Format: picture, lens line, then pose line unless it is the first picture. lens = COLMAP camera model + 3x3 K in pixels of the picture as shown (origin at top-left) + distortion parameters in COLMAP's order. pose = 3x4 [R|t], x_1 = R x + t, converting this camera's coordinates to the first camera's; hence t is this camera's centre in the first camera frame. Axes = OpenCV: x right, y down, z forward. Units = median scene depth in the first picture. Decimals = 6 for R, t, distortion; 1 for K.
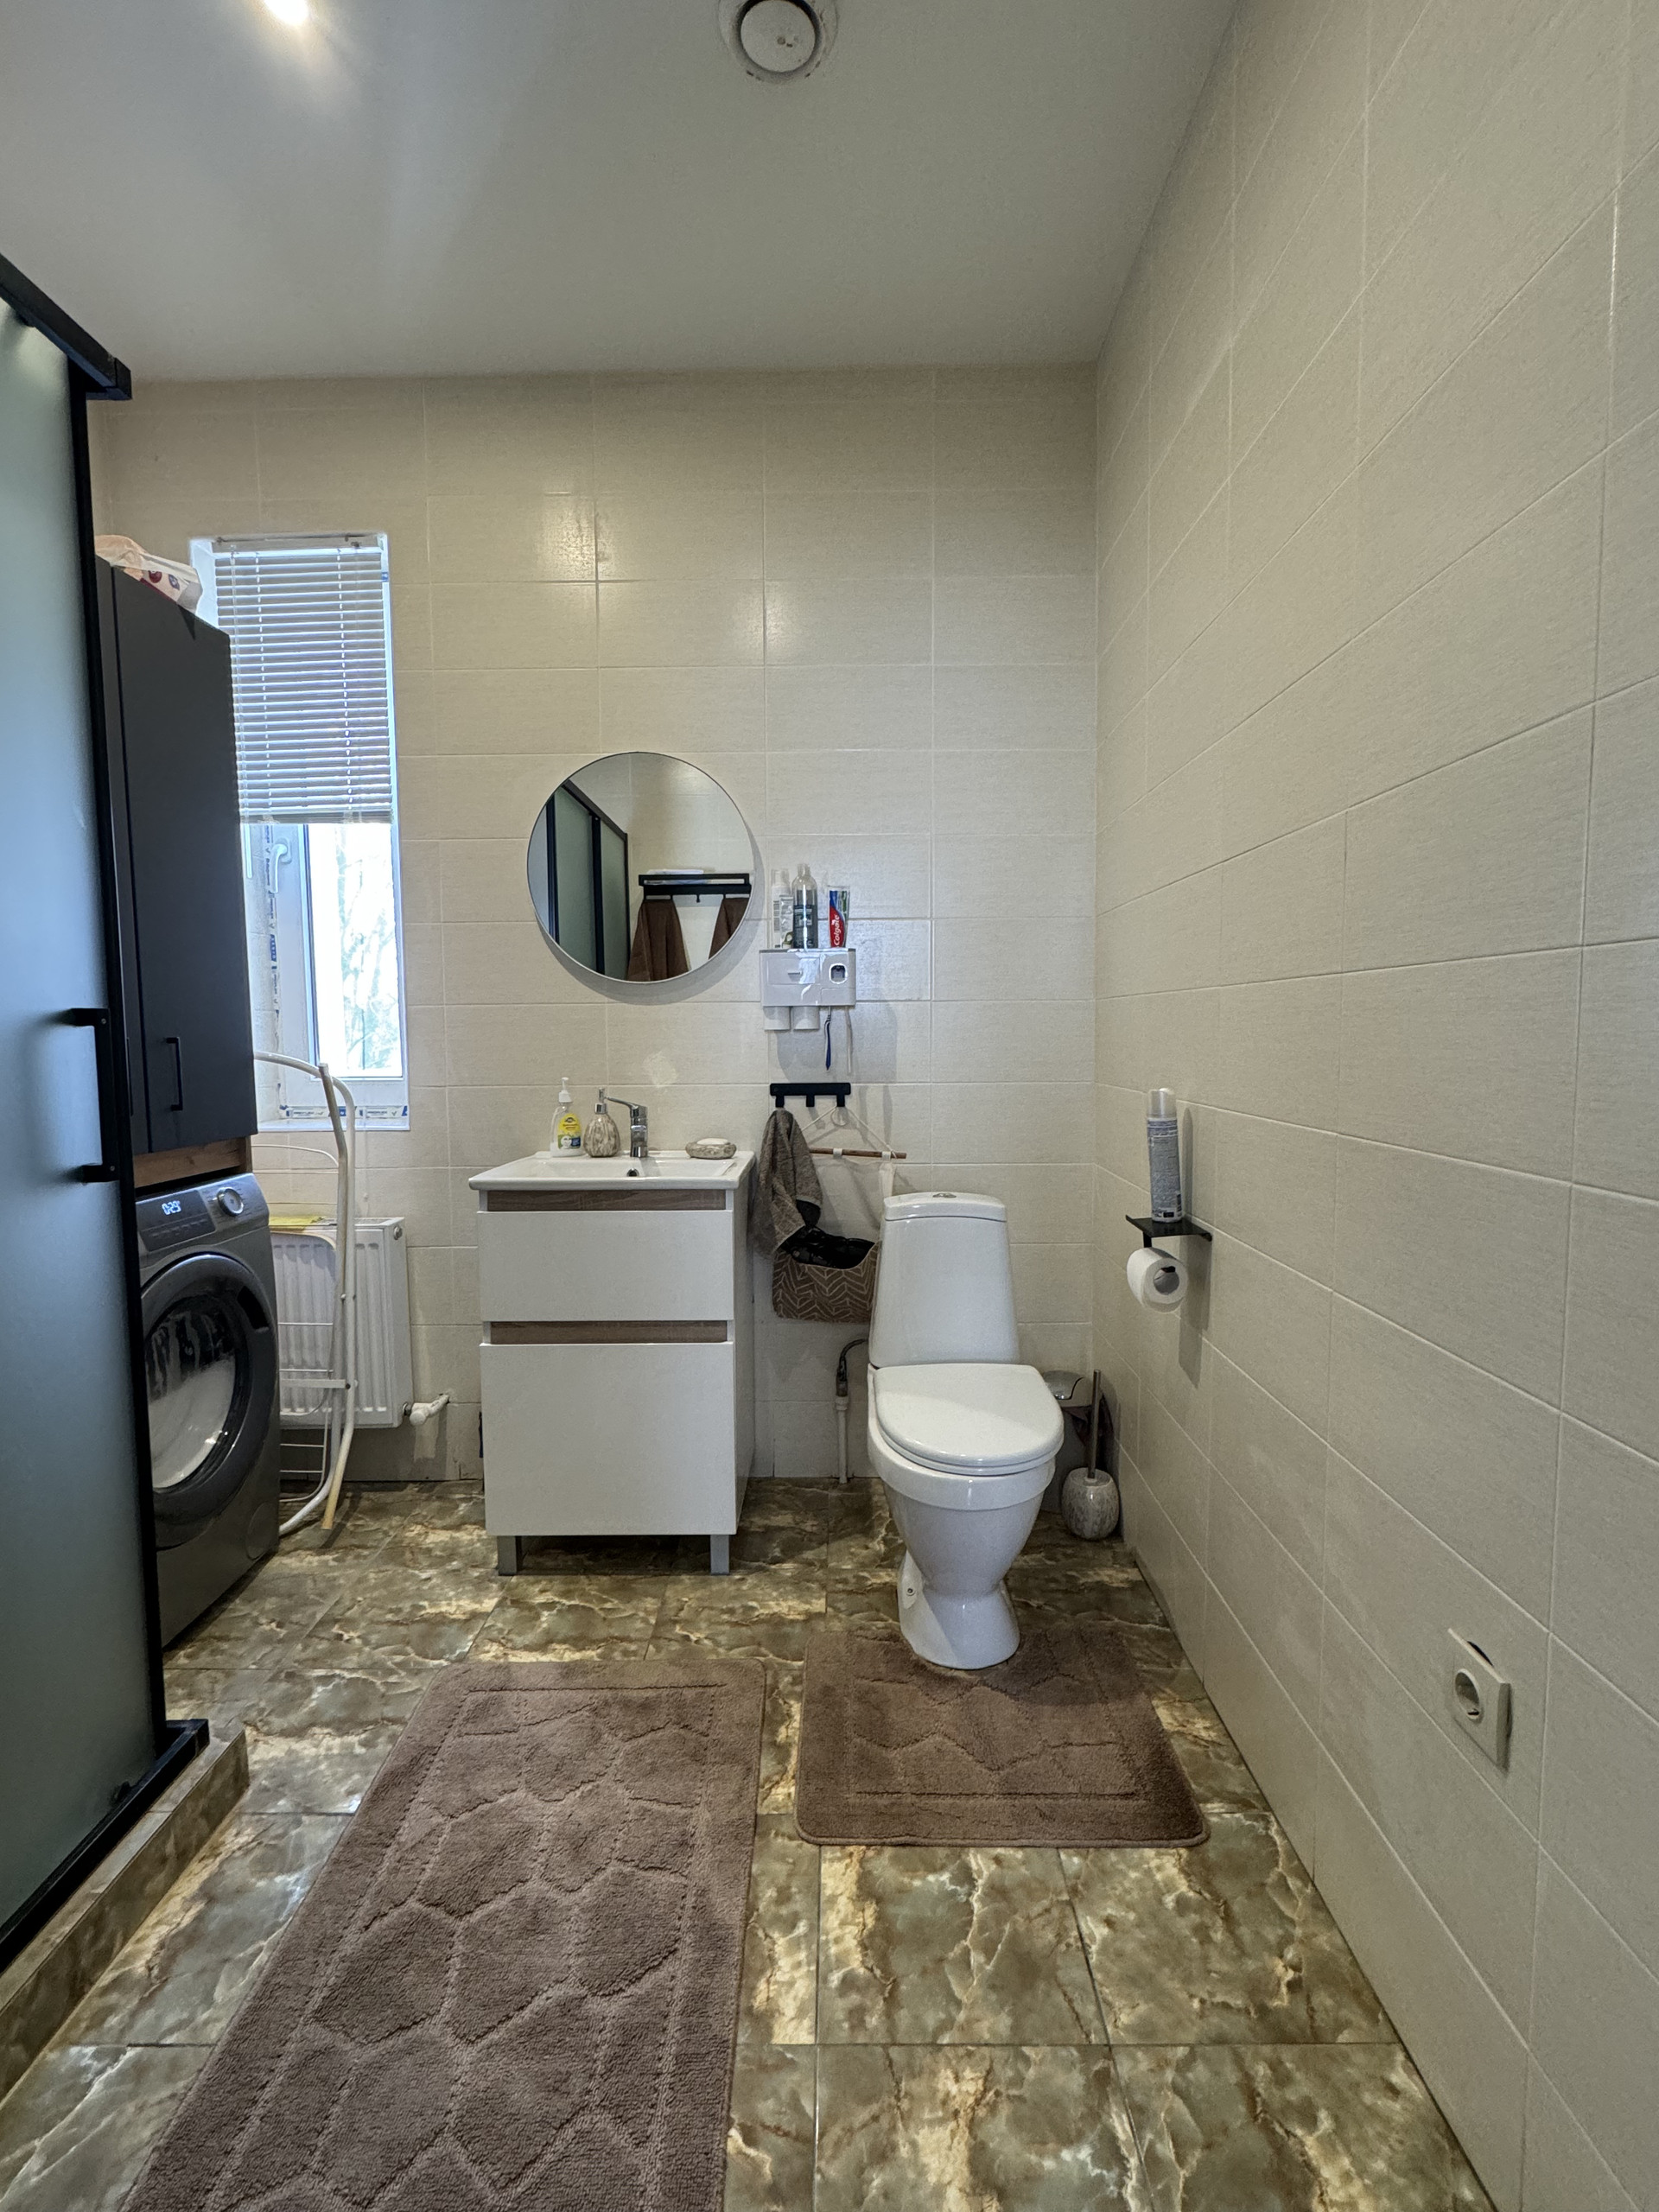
lens RADIAL K [[993.6, 0, 822.0], [0, 993.6, 1107.7], [0, 0, 1]] dist [-0.003556, 0.000292]
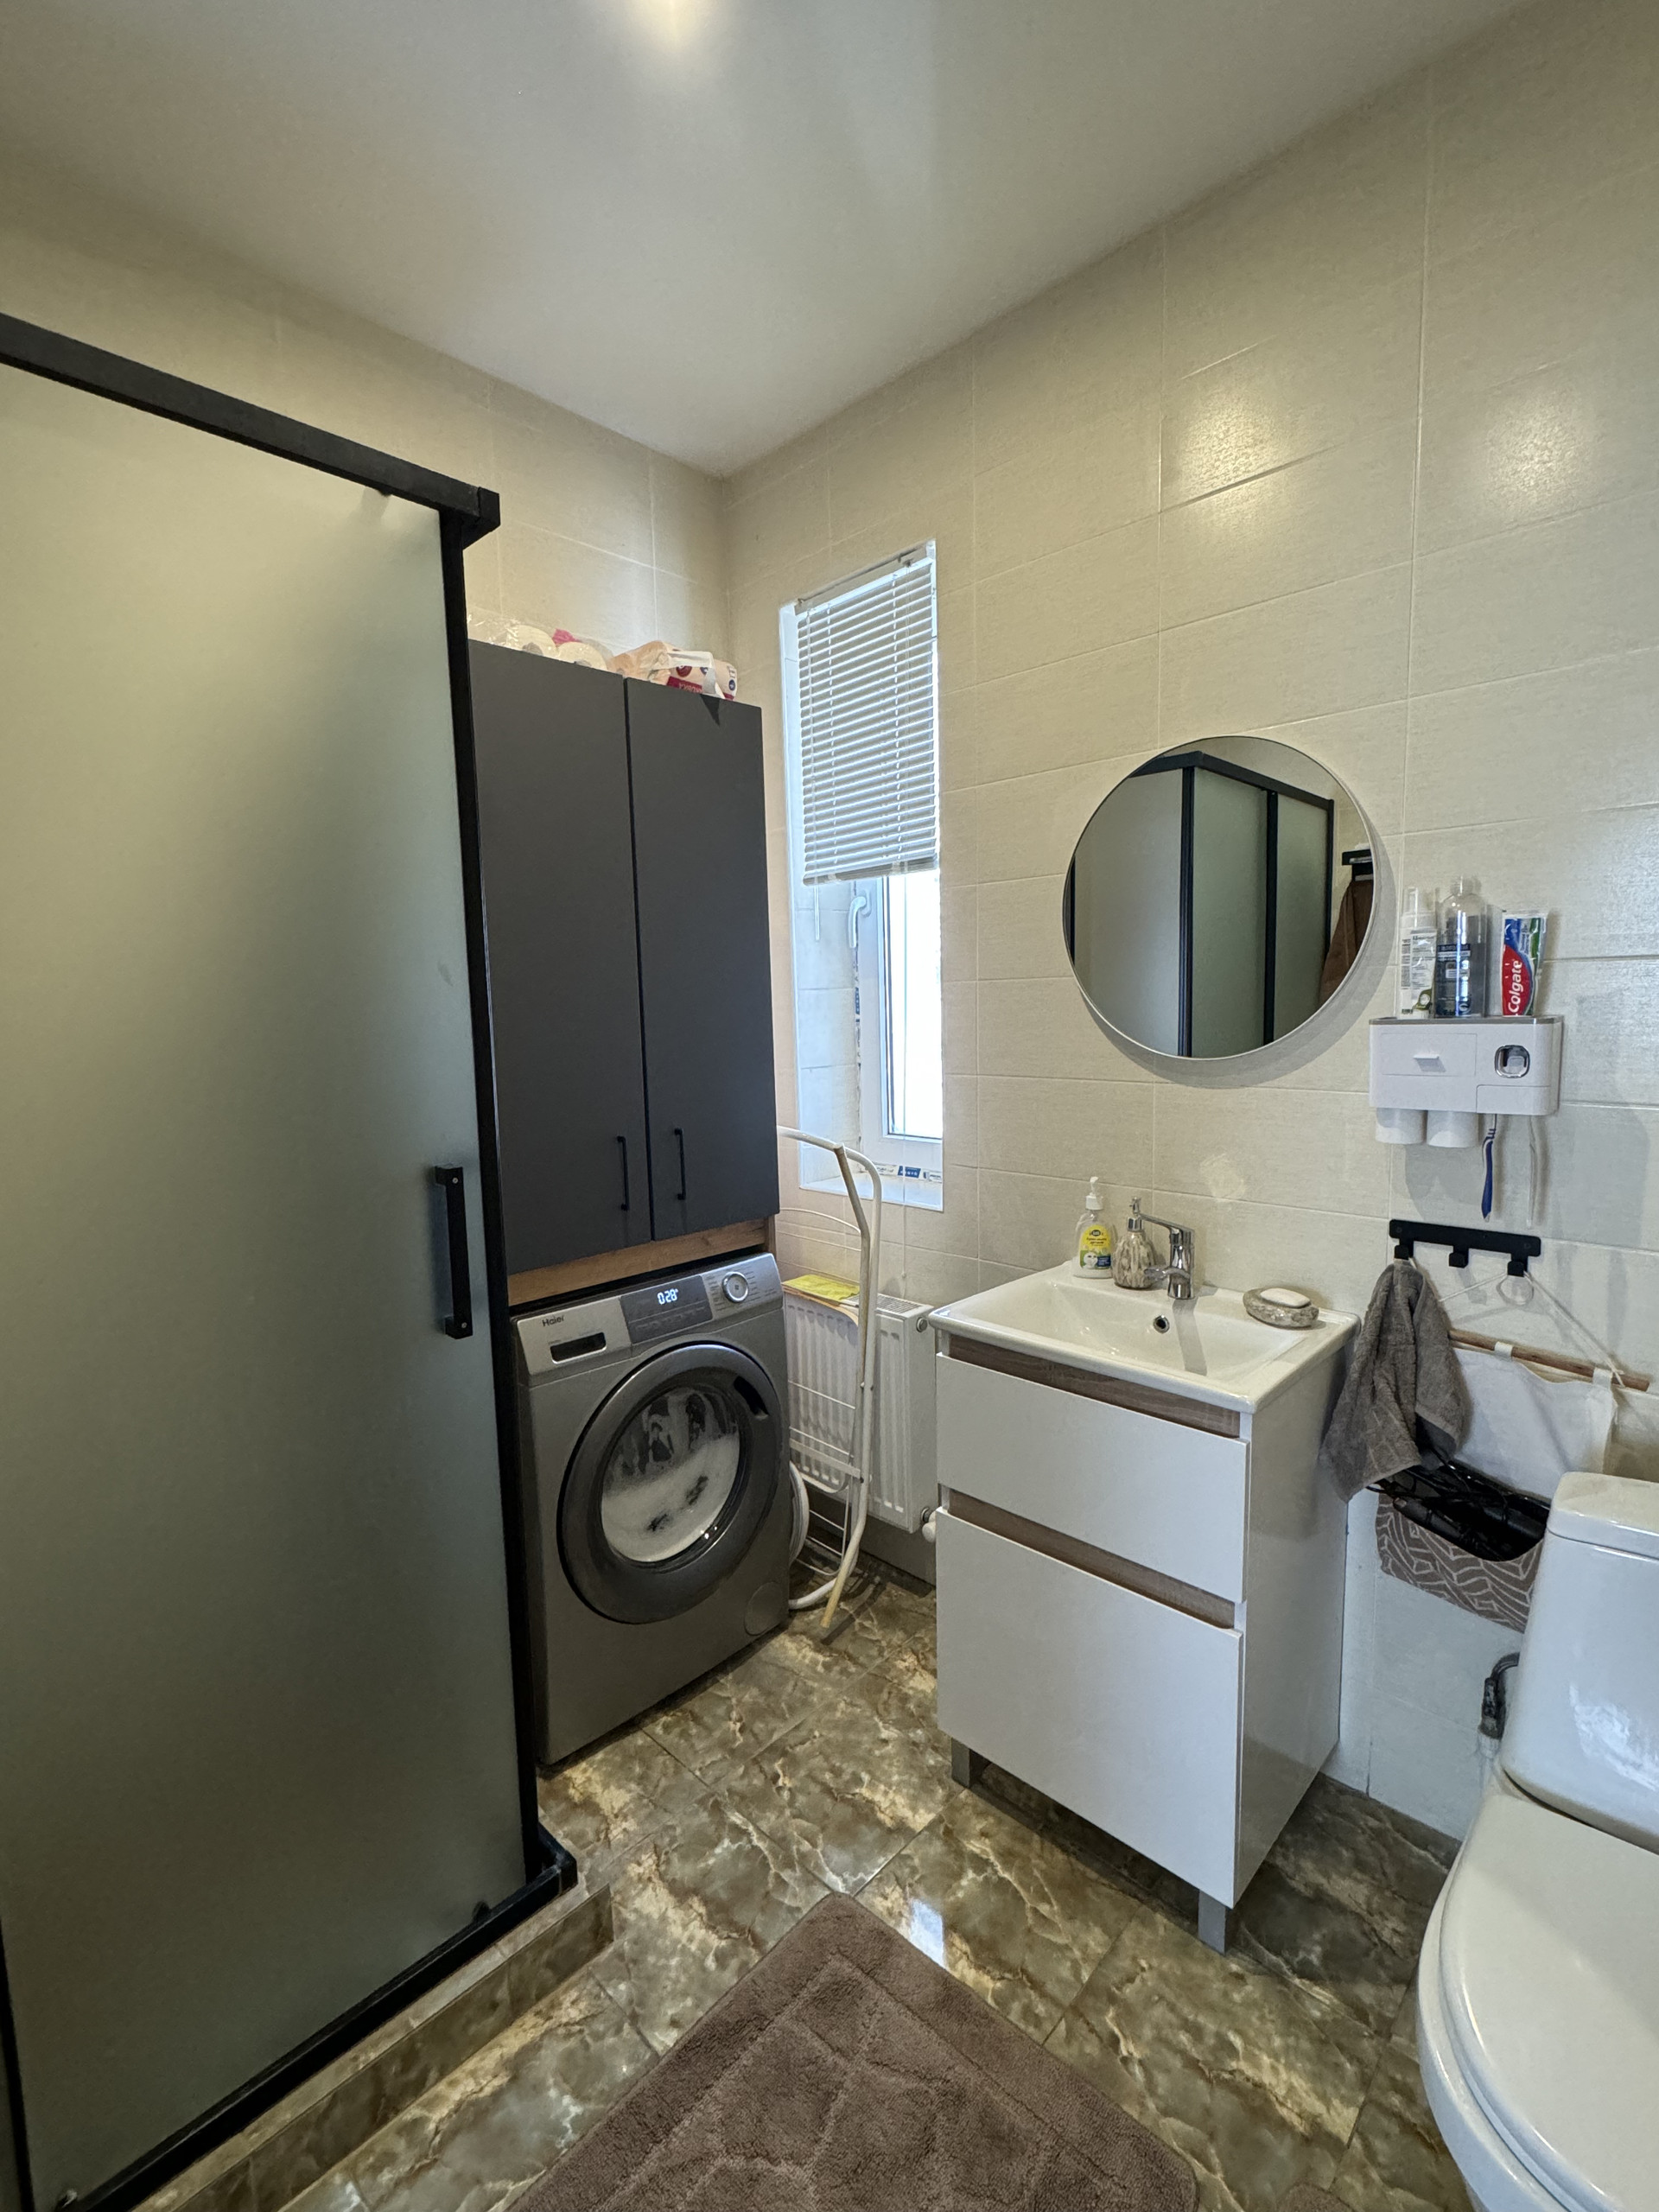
lens RADIAL K [[993.6, 0, 827.4], [0, 993.6, 1101.7], [0, 0, 1]] dist [-0.003556, 0.000292]
pose [[0.726881, 0.060882, -0.684059, 0.137421], [-0.032837, 0.998005, 0.053931, -0.142493], [0.685978, -0.016739, 0.727430, 0.323429]]
